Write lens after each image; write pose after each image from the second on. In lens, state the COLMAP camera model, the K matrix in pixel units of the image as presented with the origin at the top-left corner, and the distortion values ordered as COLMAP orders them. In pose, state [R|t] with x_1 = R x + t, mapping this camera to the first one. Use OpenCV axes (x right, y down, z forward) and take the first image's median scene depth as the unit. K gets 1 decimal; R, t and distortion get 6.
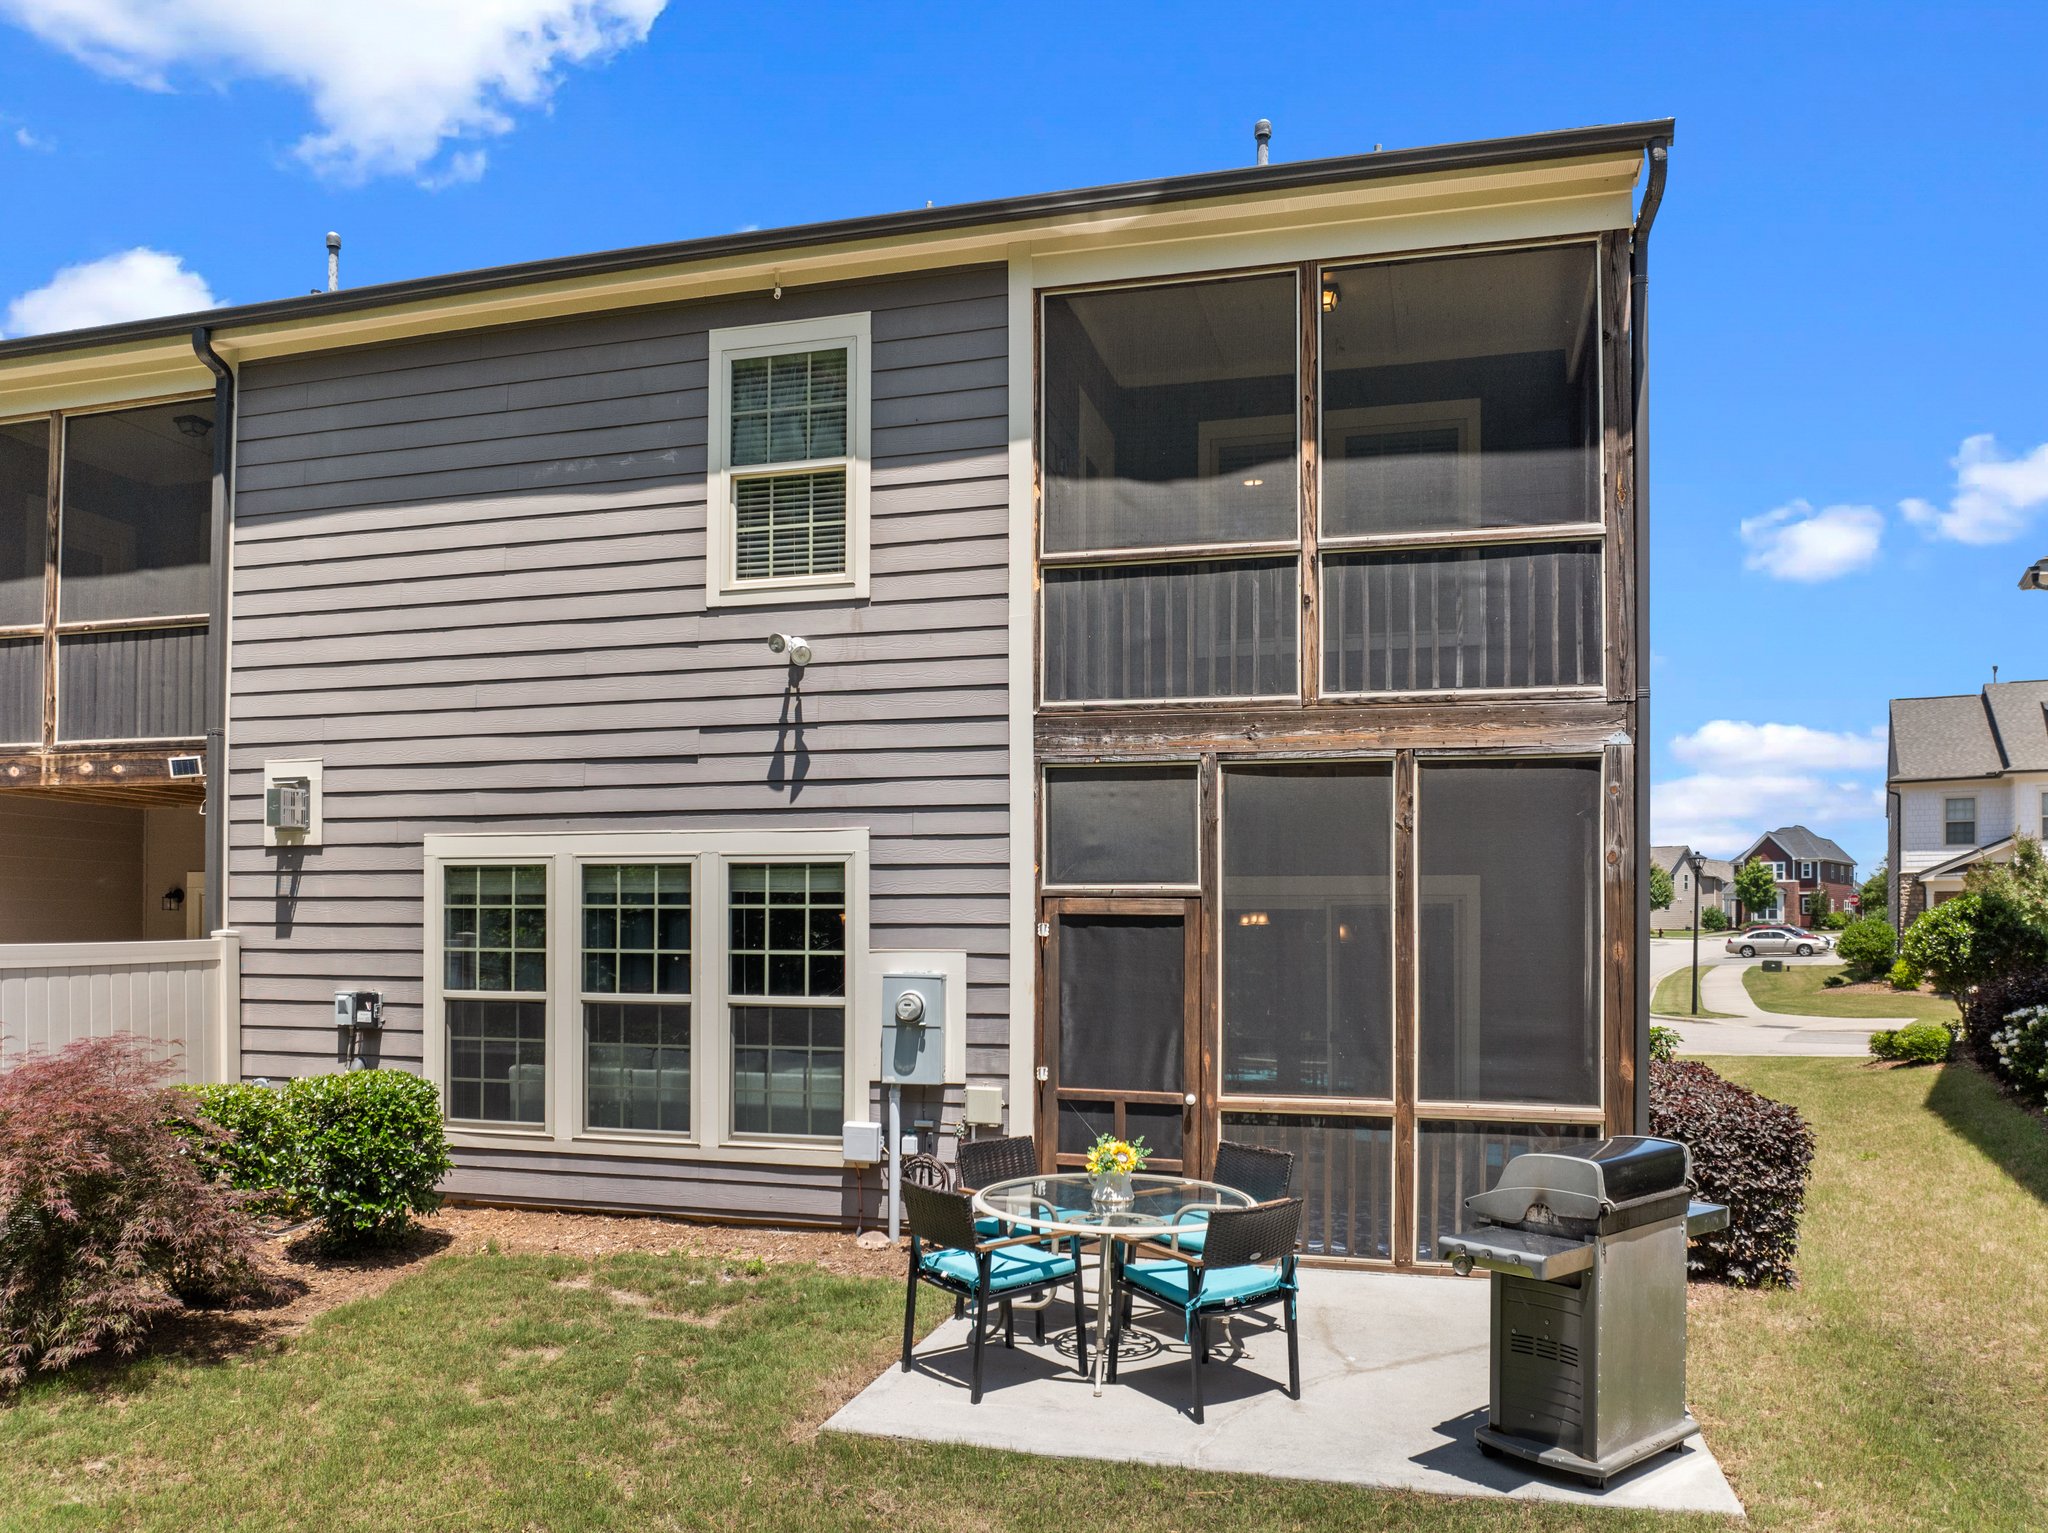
lens RADIAL K [[1501.0, 0, 1032.6], [0, 1501.0, 920.3], [0, 0, 1]] dist [-0.010709, -0.070925]
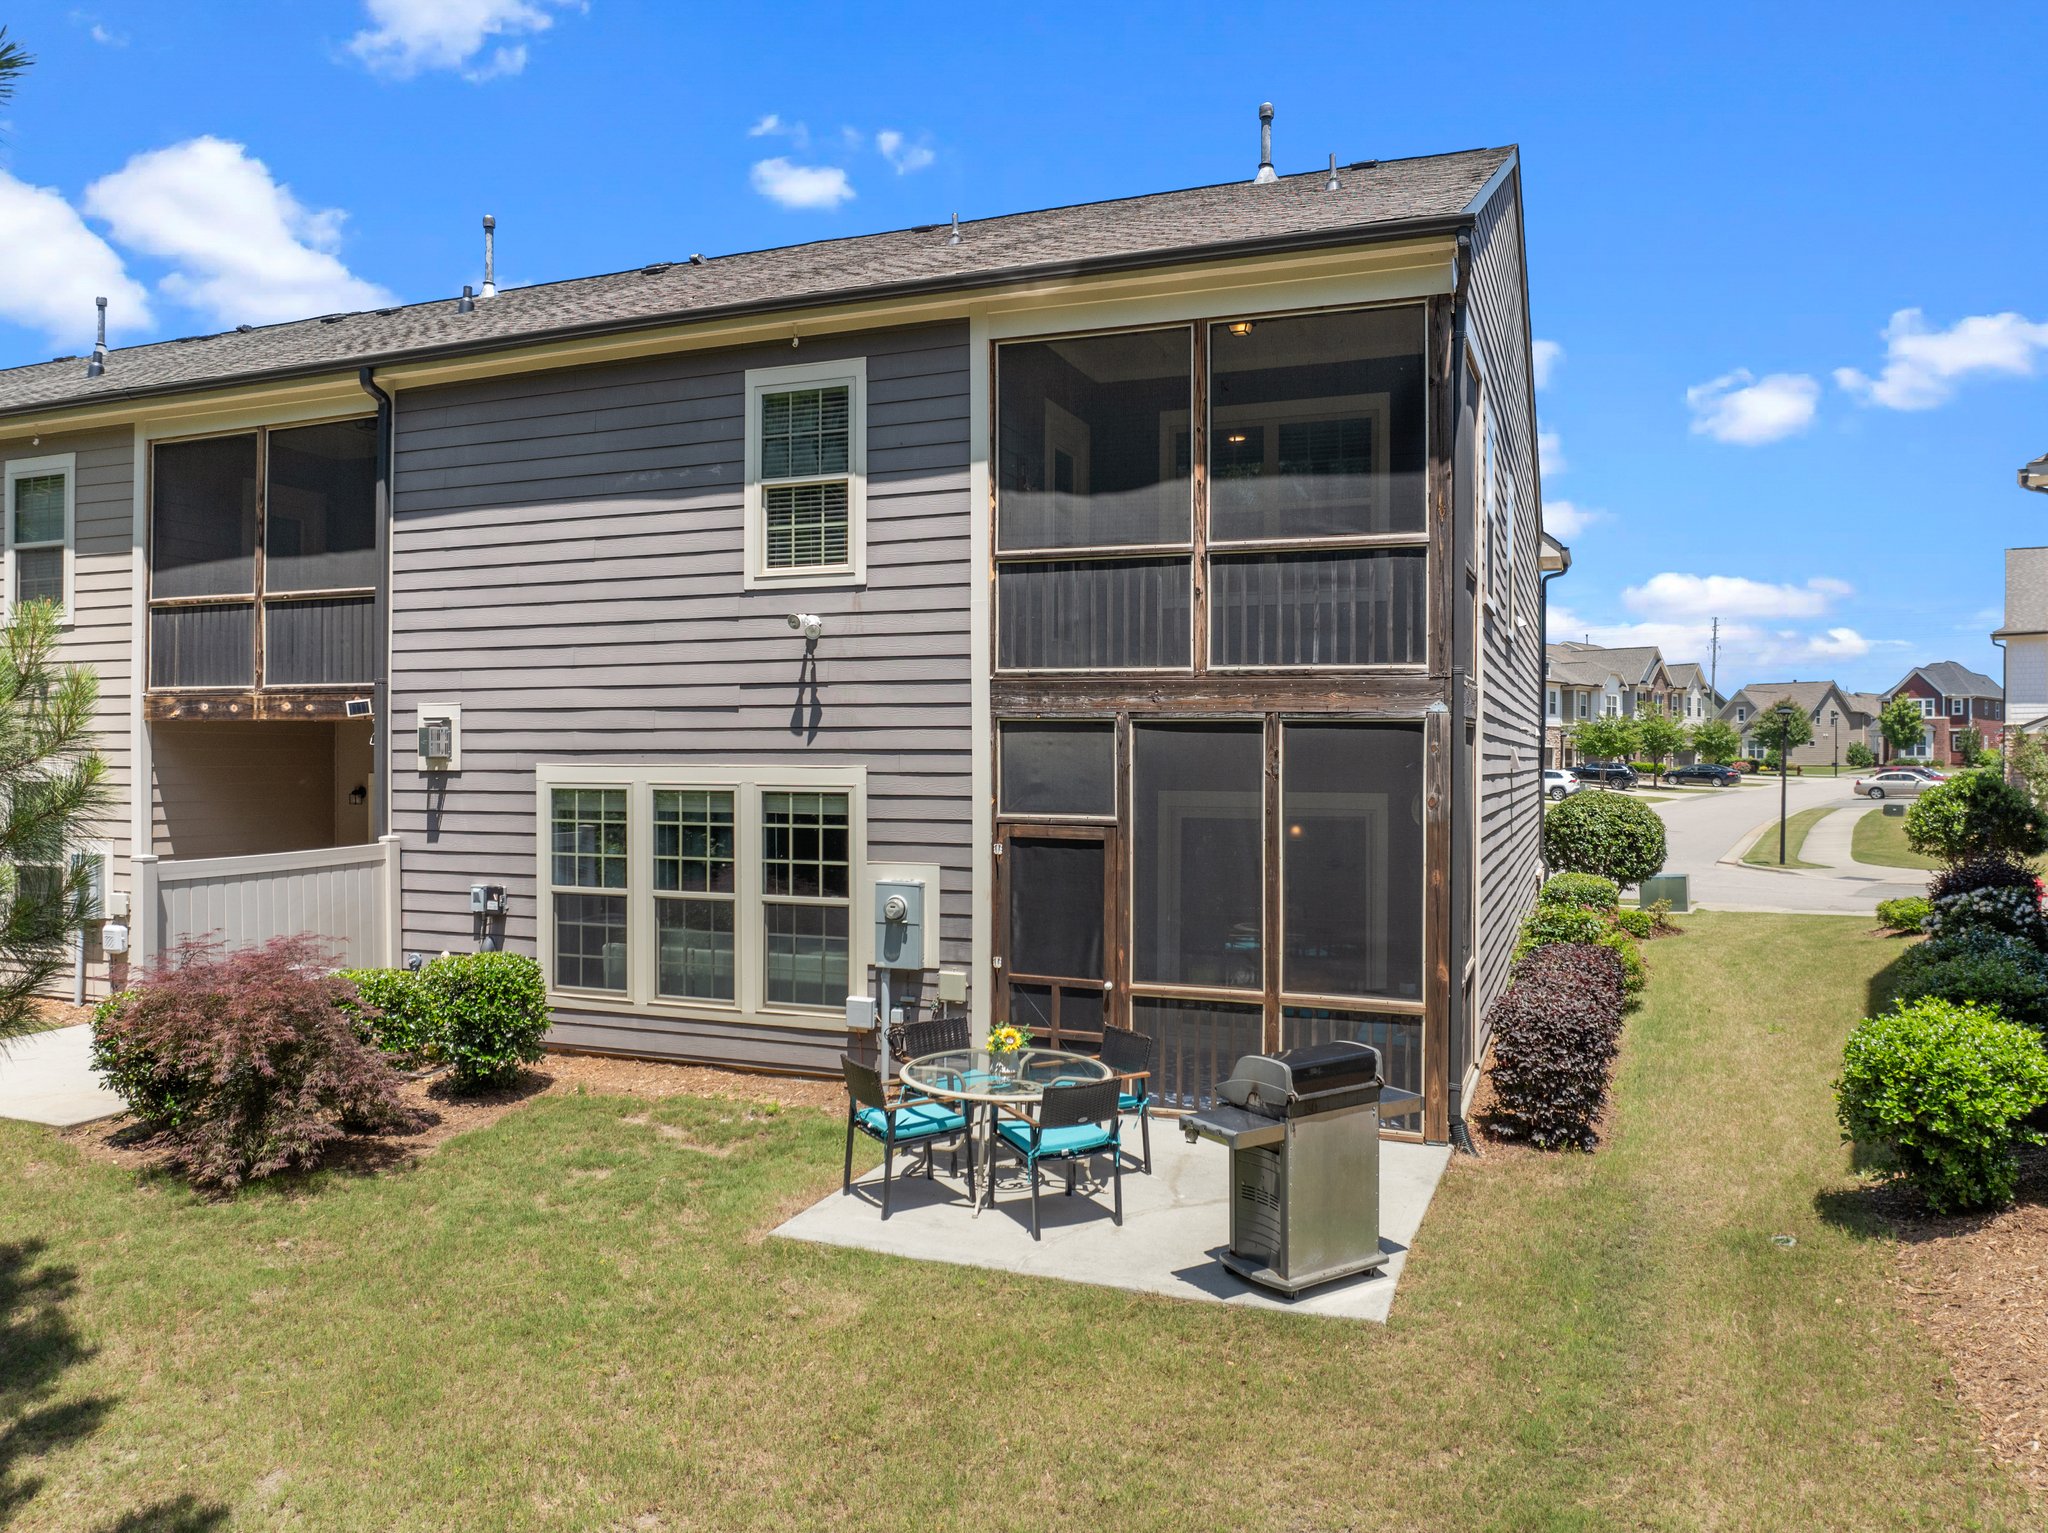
lens RADIAL K [[1471.0, 0, 1024.0], [0, 1471.0, 766.5], [0, 0, 1]] dist [0.005129, -0.088903]
pose [[0.993616, -0.000621, -0.112816, 0.169024], [0.002237, 0.999897, 0.014198, -0.080901], [0.112795, -0.014359, 0.993514, -0.230331]]
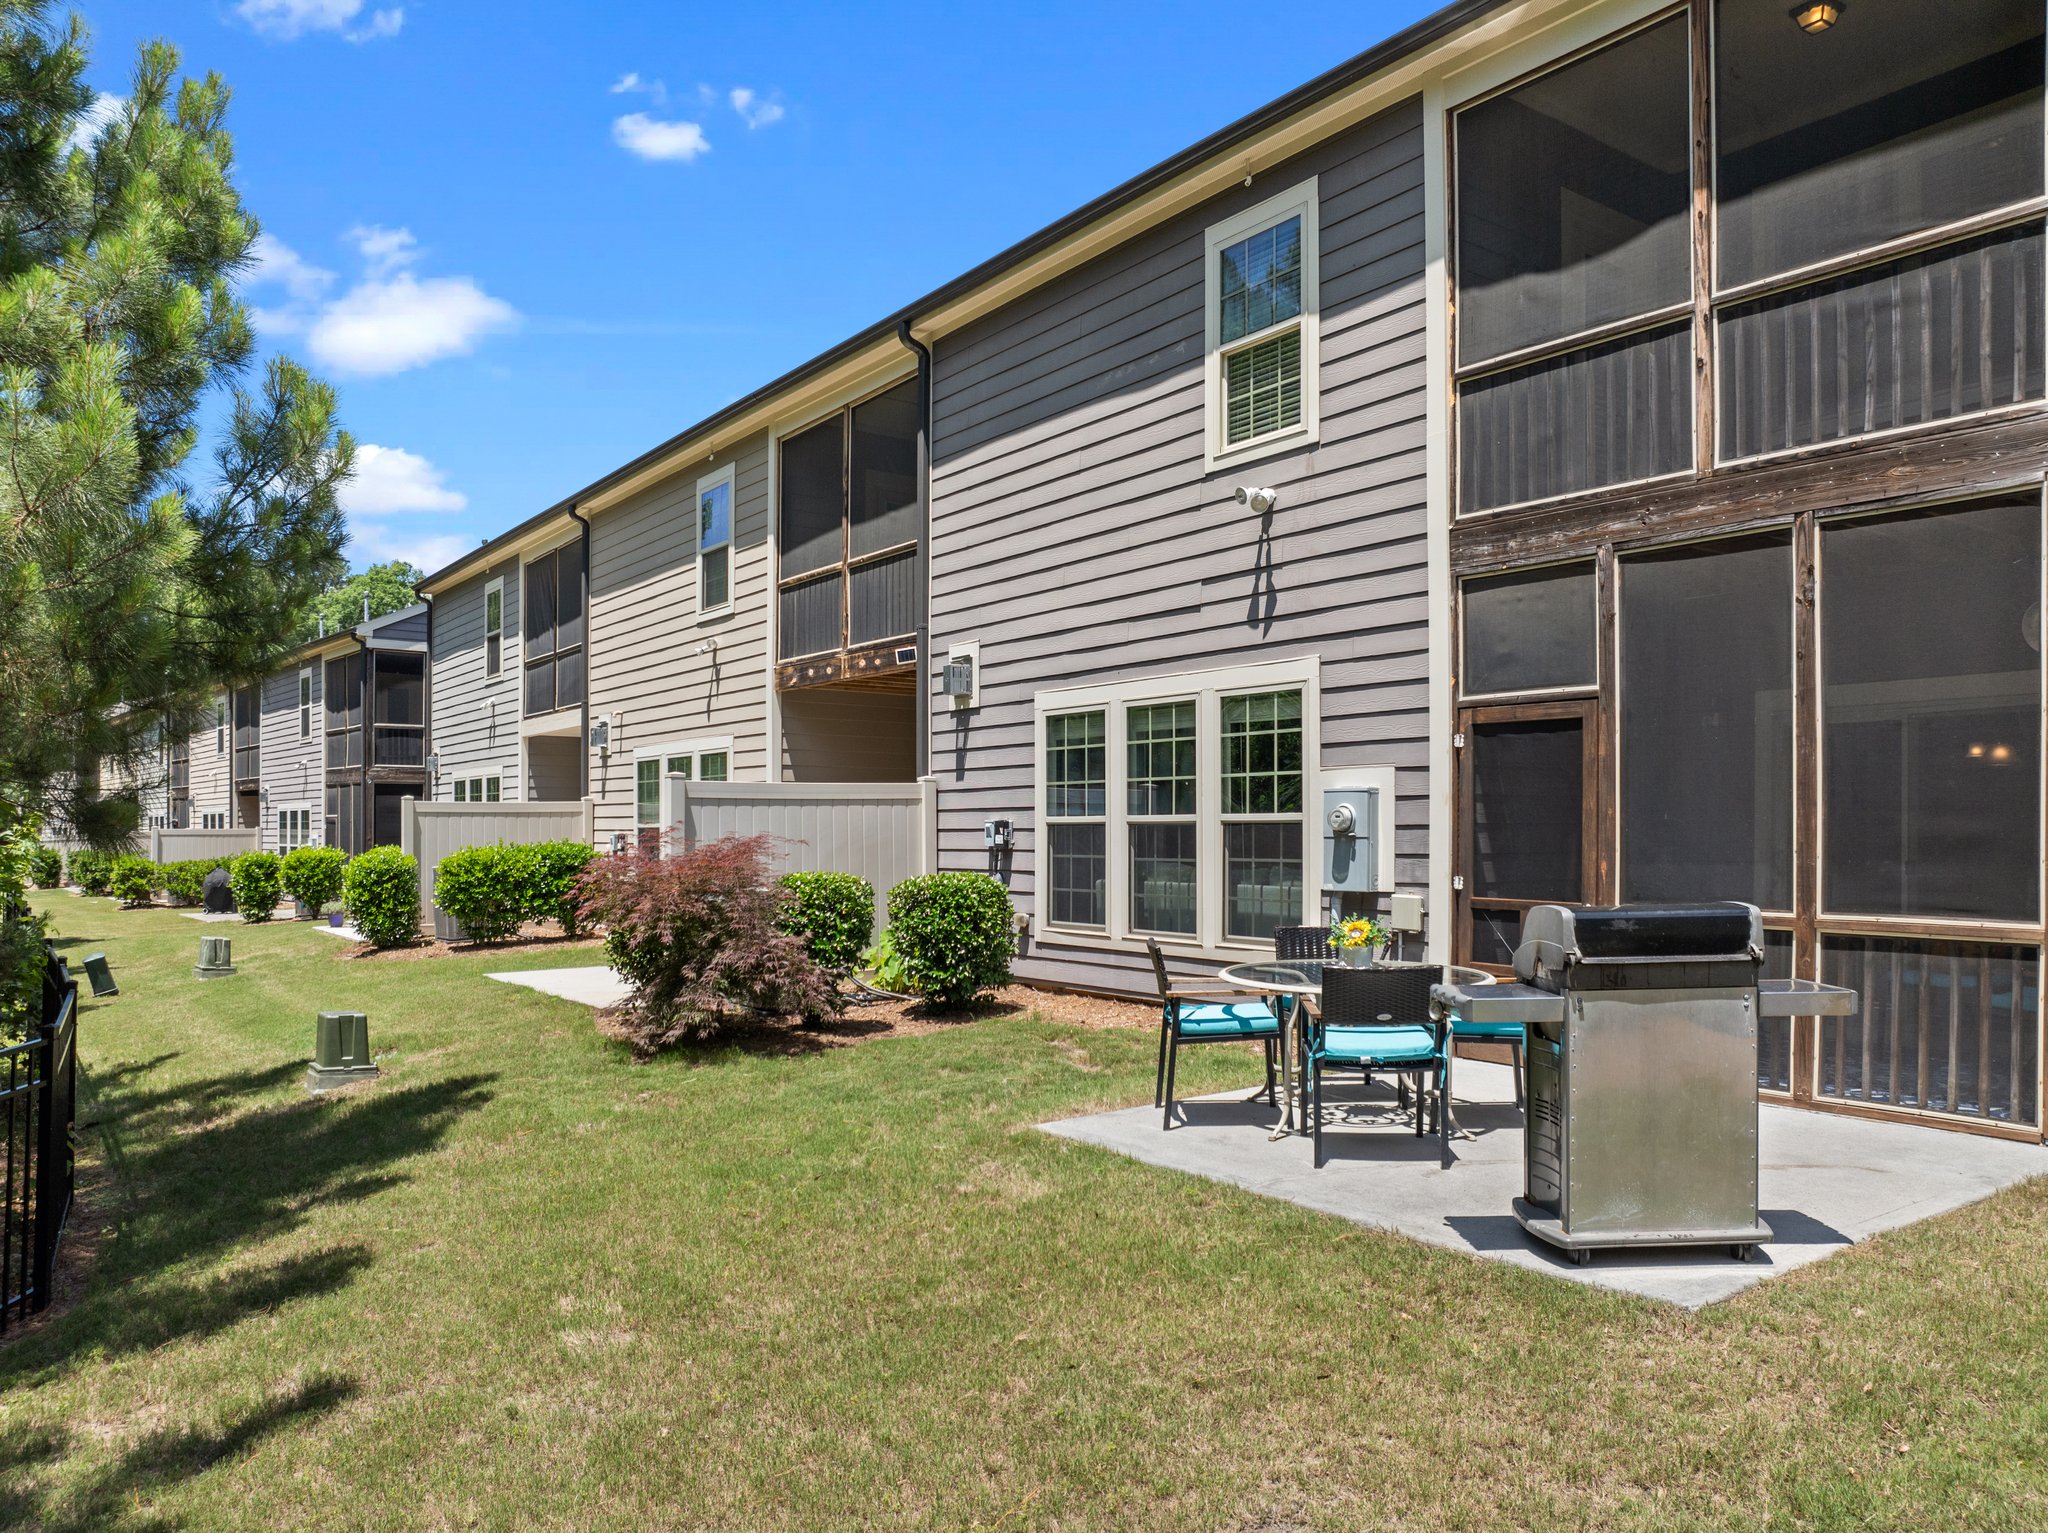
lens RADIAL K [[1474.9, 0, 1012.4], [0, 1474.9, 854.6], [0, 0, 1]] dist [-0.042770, 0.001454]
pose [[0.770457, 0.004231, -0.637478, 0.405551], [0.007920, 0.999837, 0.016207, 0.064399], [0.637443, -0.017535, 0.770298, 0.044889]]
